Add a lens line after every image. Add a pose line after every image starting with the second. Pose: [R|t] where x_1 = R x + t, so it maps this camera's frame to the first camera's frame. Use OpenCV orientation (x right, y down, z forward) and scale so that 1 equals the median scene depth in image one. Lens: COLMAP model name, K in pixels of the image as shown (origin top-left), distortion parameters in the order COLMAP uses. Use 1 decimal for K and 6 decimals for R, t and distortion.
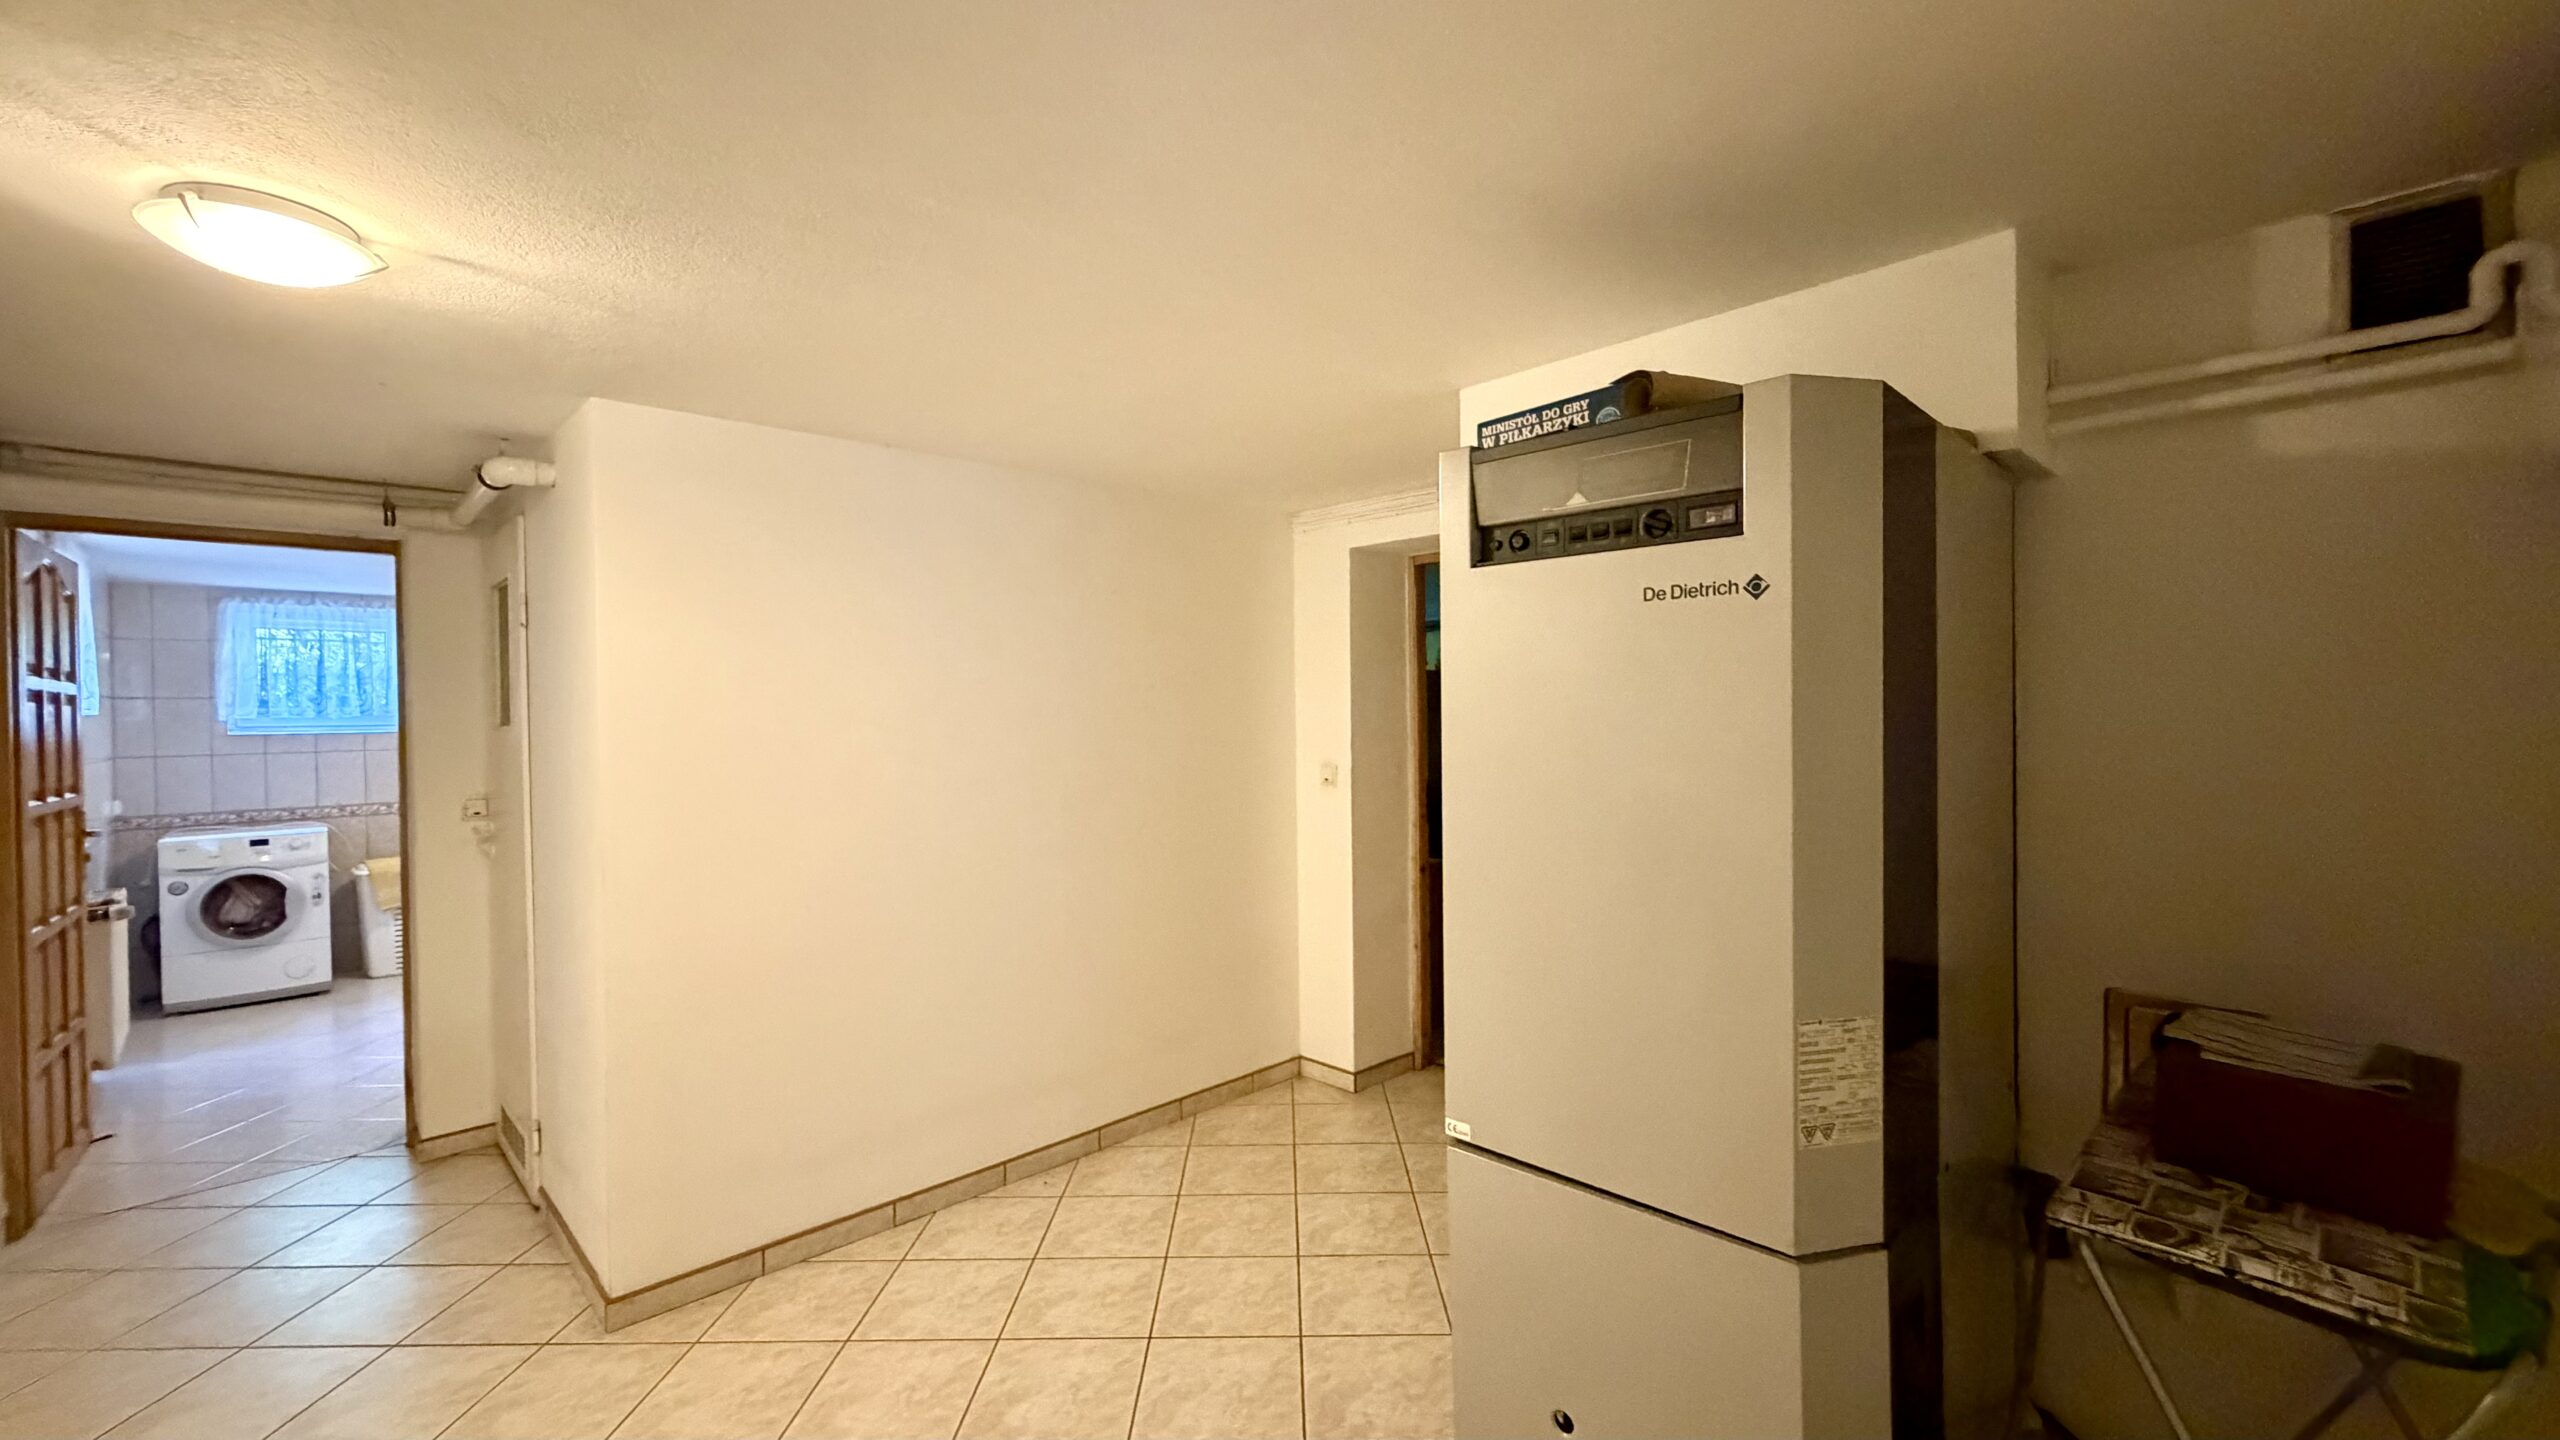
lens RADIAL K [[1048.3, 0, 1273.5], [0, 1048.3, 720.9], [0, 0, 1]] dist [0.000505, -0.000194]
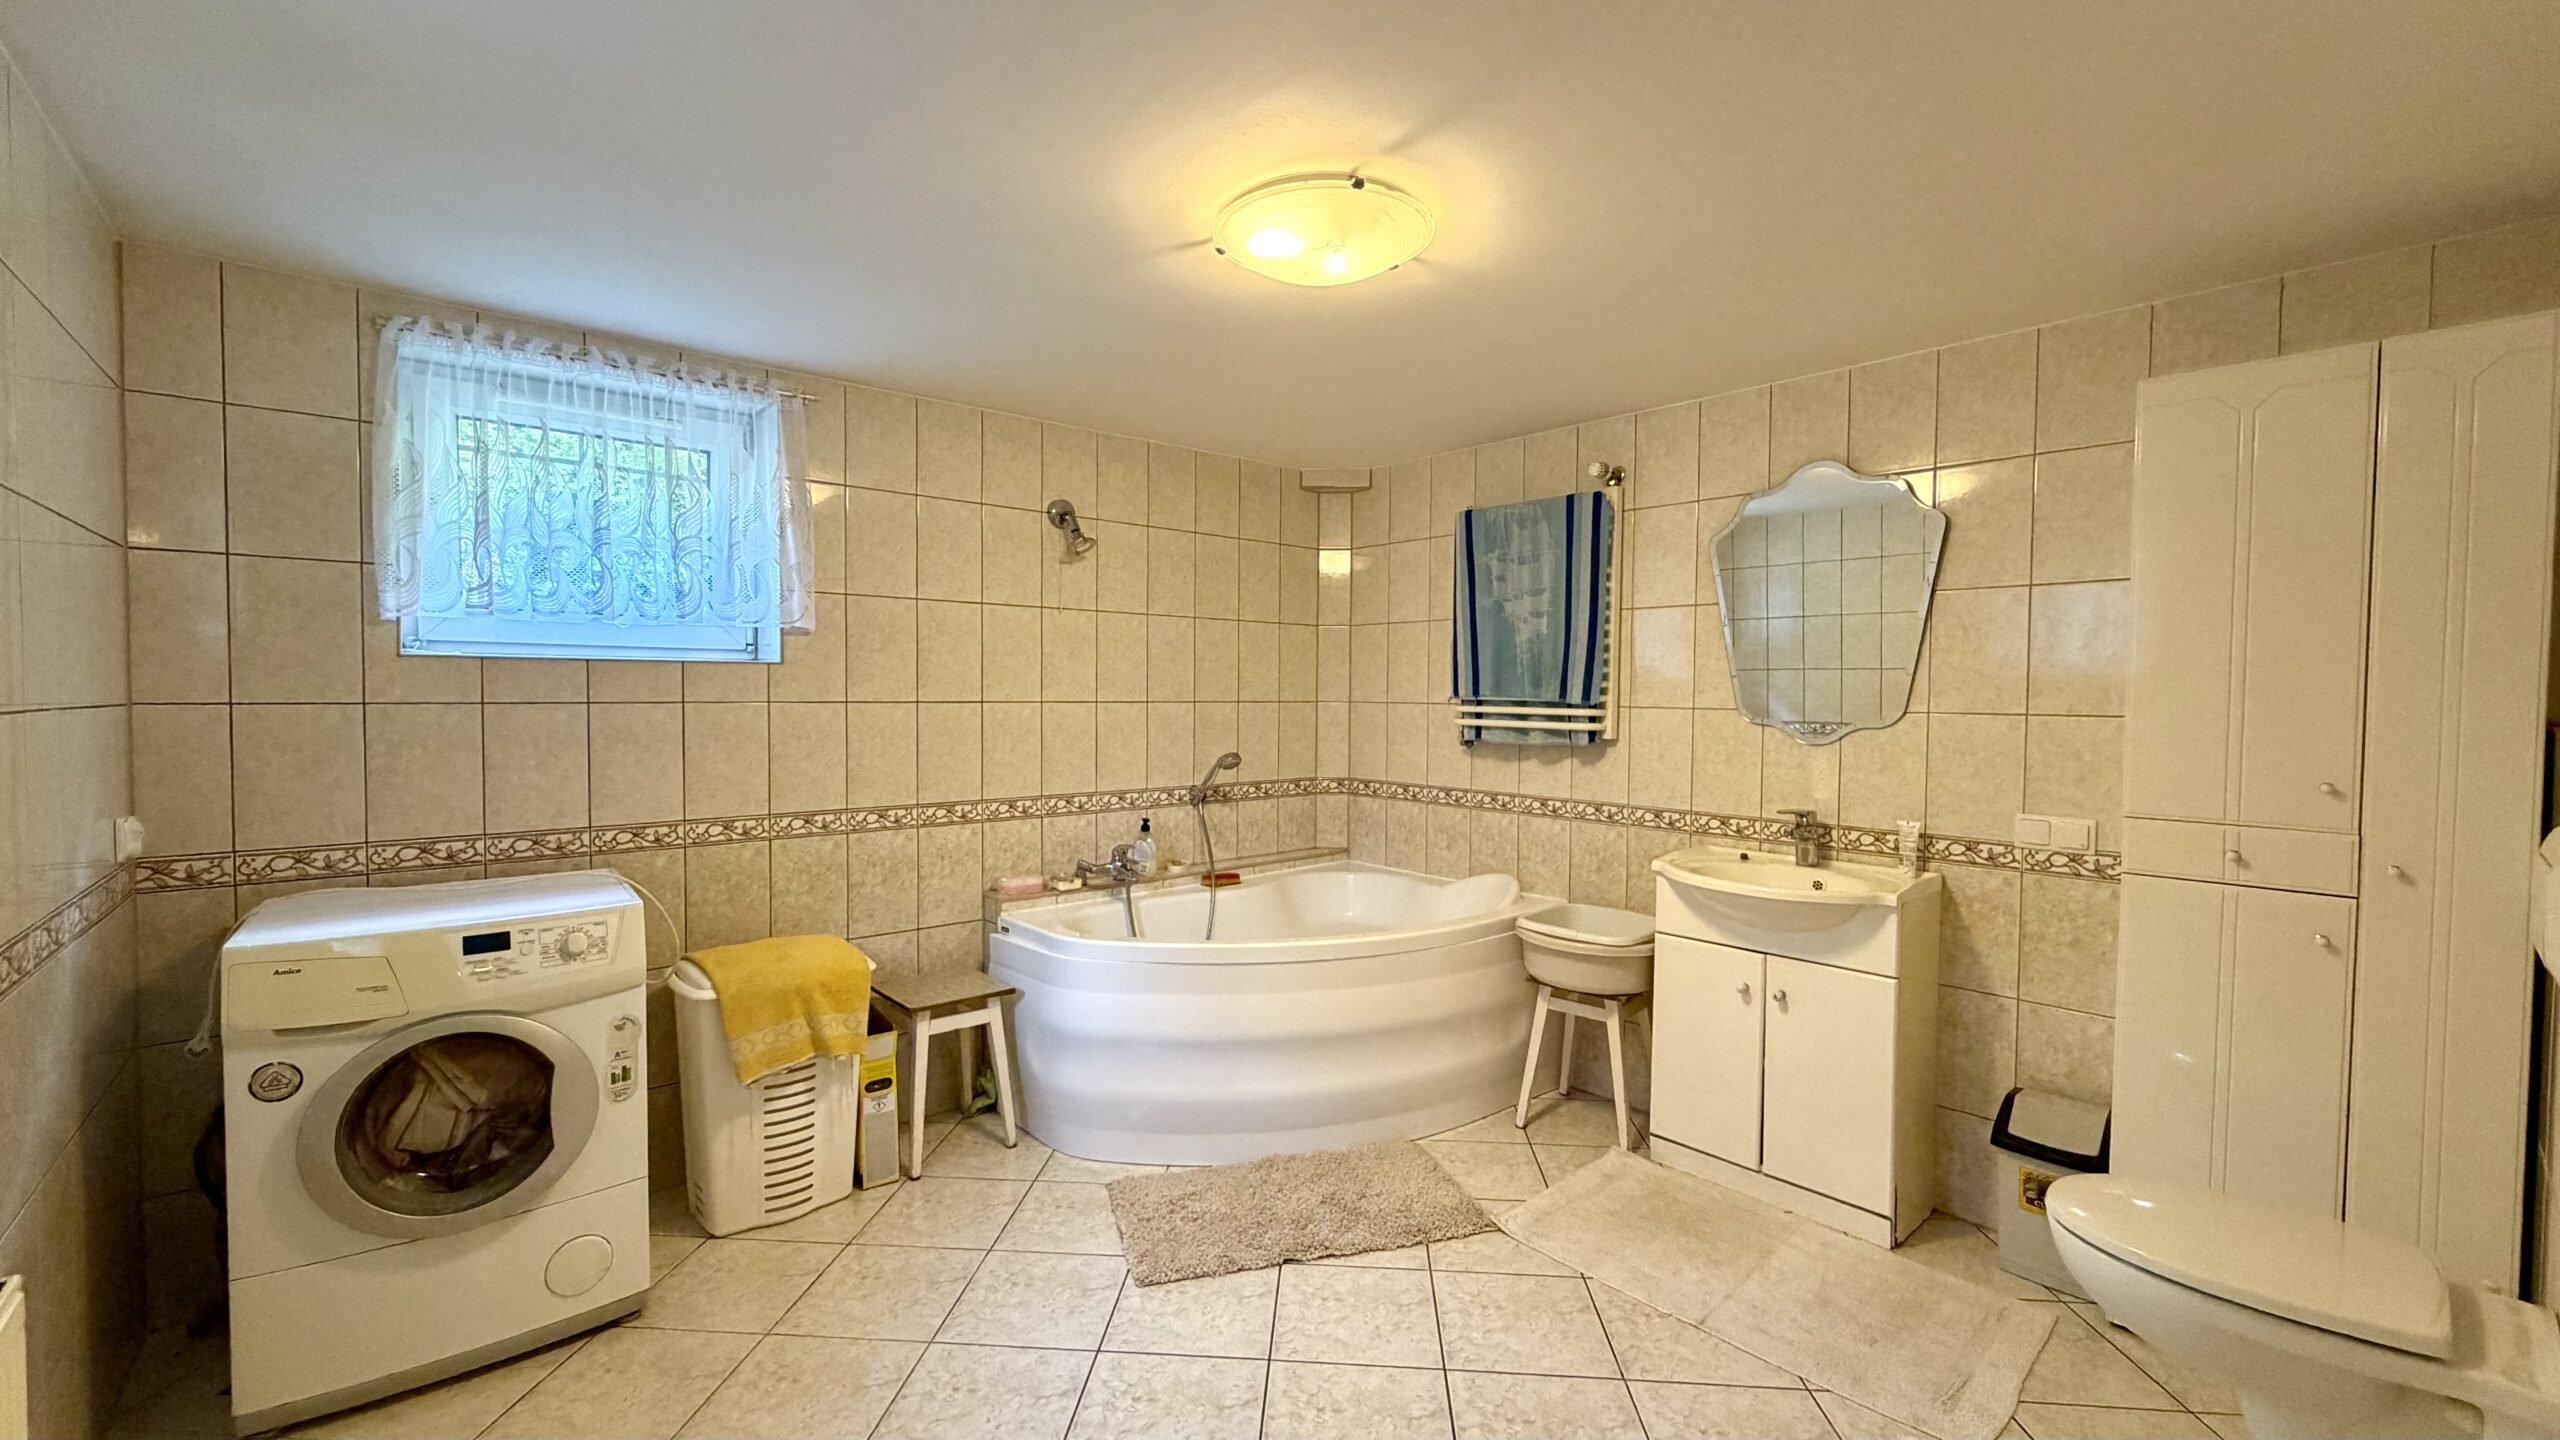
lens RADIAL K [[1048.3, 0, 1286.4], [0, 1048.3, 722.3], [0, 0, 1]] dist [0.000505, -0.000194]
pose [[0.997764, 0.024484, -0.062197, -0.655506], [-0.023252, 0.999520, 0.020459, 0.024132], [0.062668, -0.018967, 0.997854, 0.641052]]
